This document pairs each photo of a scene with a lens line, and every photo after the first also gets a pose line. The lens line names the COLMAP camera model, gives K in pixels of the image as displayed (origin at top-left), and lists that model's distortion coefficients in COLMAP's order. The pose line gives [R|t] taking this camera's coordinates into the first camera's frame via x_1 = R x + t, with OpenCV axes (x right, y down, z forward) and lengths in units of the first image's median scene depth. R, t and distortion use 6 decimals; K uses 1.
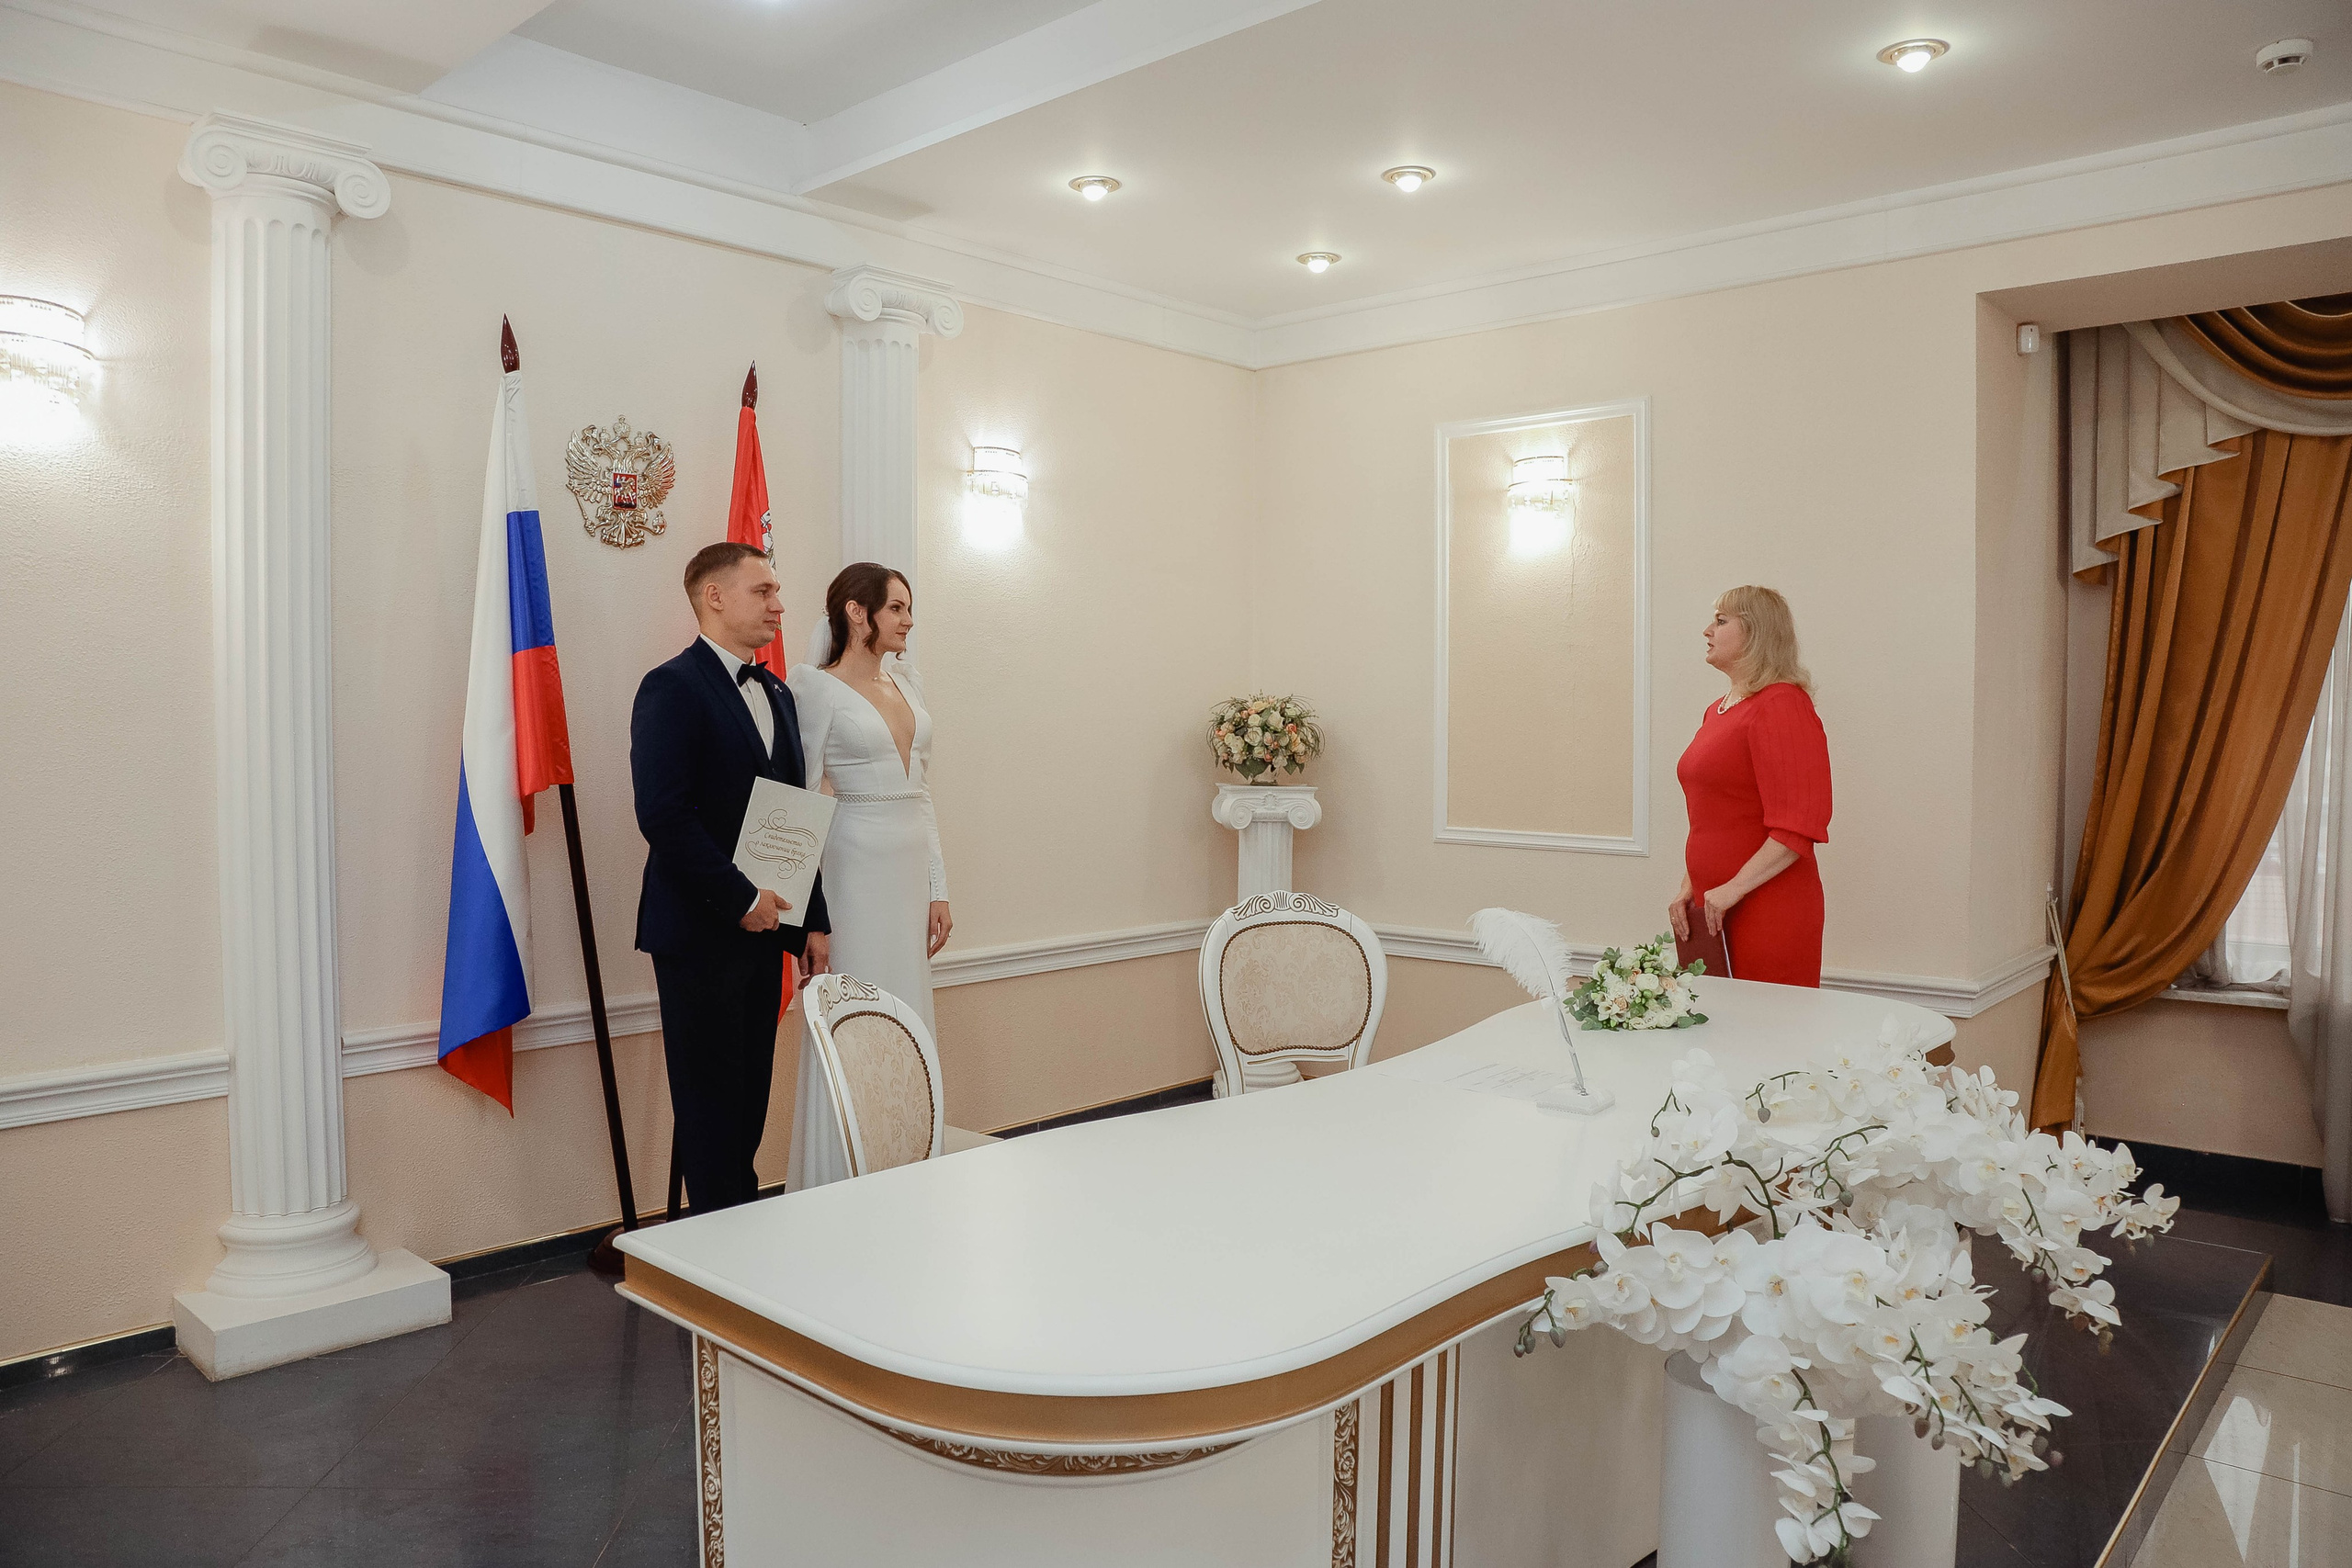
lens RADIAL K [[1589.7, 0, 1182.1], [0, 1589.7, 769.5], [0, 0, 1]] dist [-0.085251, 0.016903]
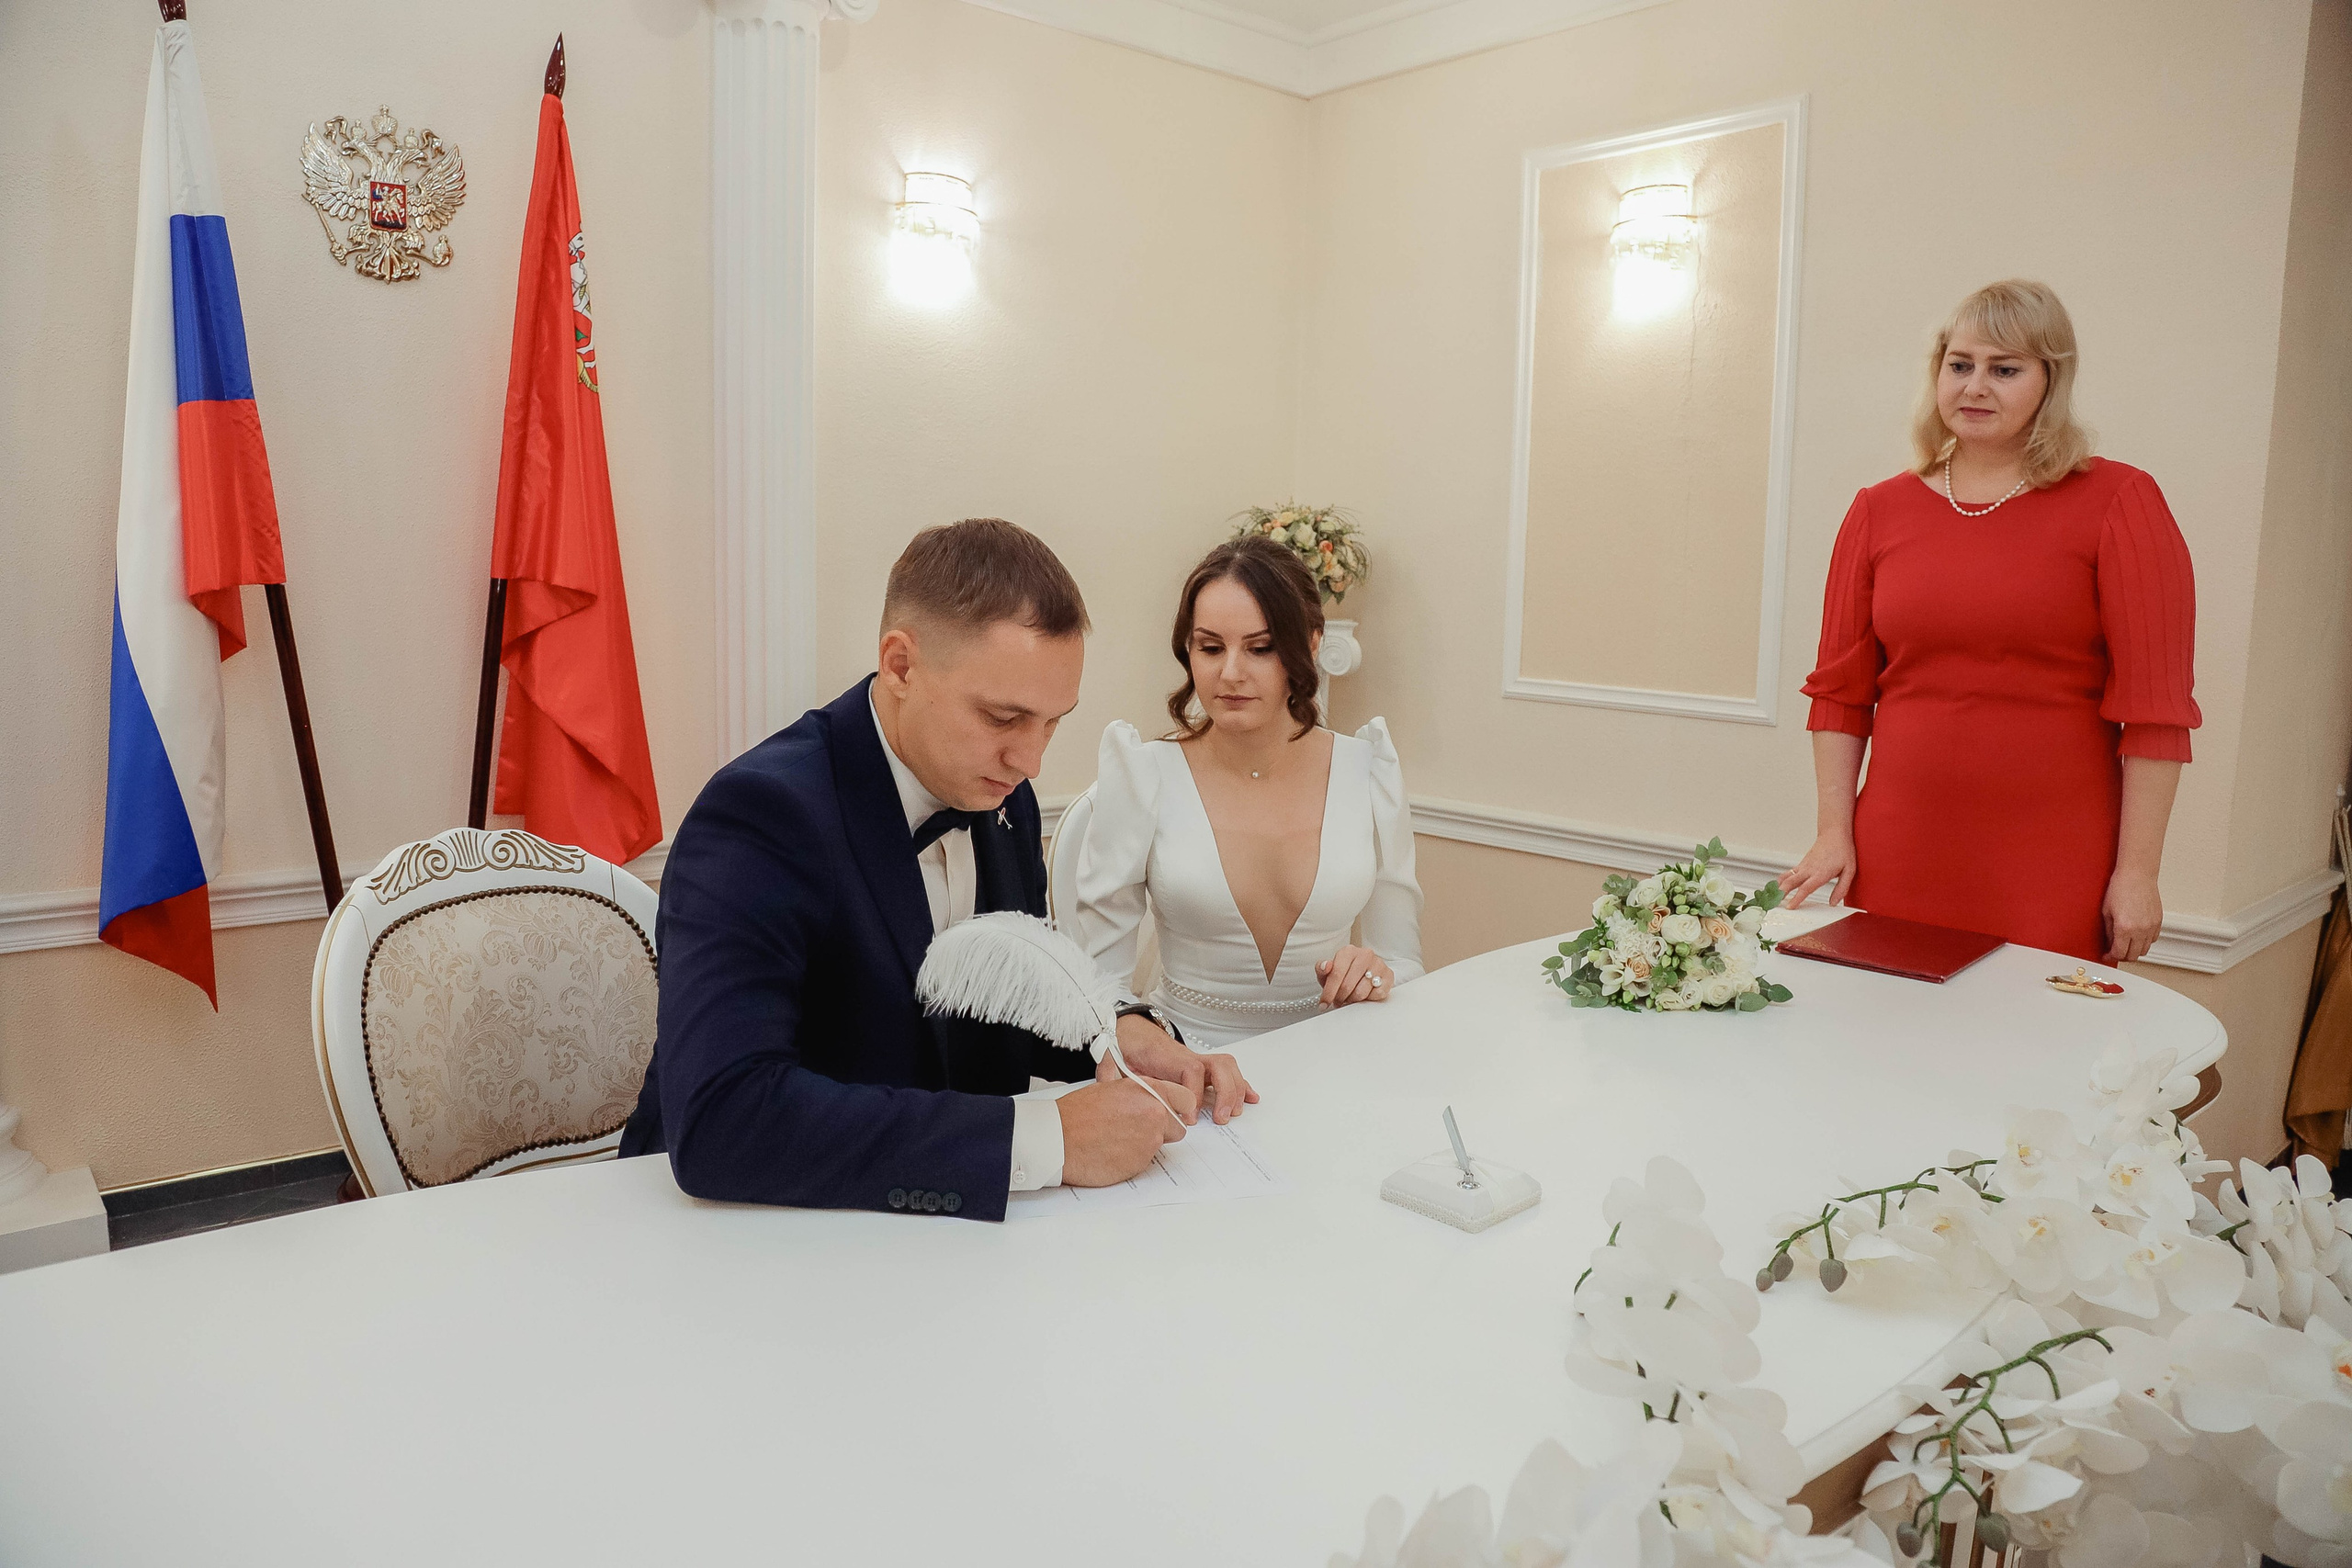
lens RADIAL K [[1589.7, 0, 1167.6], [0, 1589.7, 740.2], [0, 0, 1]] dist [-0.085251, 0.016903]
pose [[0.991951, 0.035066, -0.121667, 0.103901], [-0.025686, 0.996636, 0.077826, 0.012153], [0.123986, -0.074074, 0.989515, 0.236429]]
